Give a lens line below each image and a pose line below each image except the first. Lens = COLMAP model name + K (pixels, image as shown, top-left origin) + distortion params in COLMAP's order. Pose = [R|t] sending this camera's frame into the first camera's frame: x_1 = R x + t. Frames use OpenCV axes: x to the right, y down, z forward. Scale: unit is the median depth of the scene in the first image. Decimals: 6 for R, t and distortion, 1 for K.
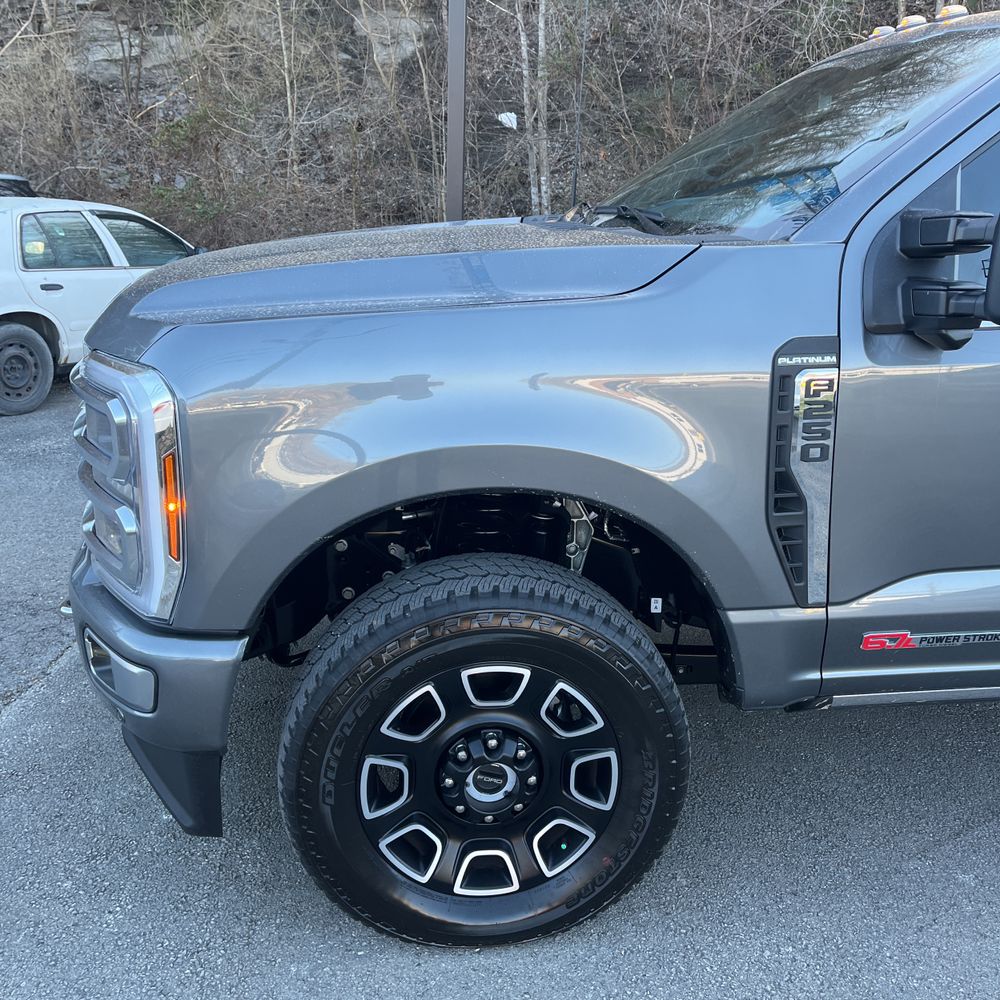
lens RADIAL K [[985.9, 0, 501.1], [0, 985.9, 500.3], [0, 0, 1]] dist [0.019013, 0.000000]
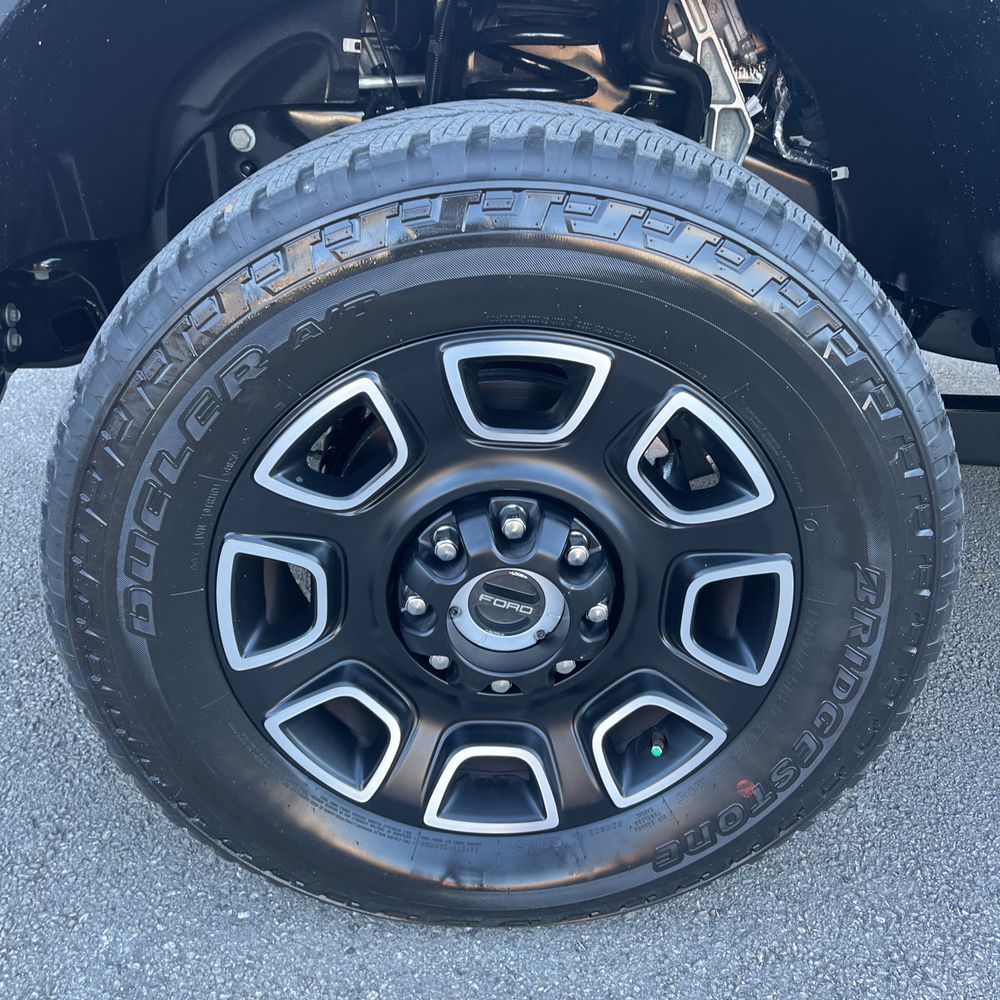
lens RADIAL K [[985.9, 0, 489.8], [0, 985.9, 501.3], [0, 0, 1]] dist [0.019013, 0.000000]
pose [[0.995070, 0.055668, -0.082073, 0.015925], [-0.041317, 0.985058, 0.167194, 0.158808], [0.090154, -0.162979, 0.982502, 0.556014]]
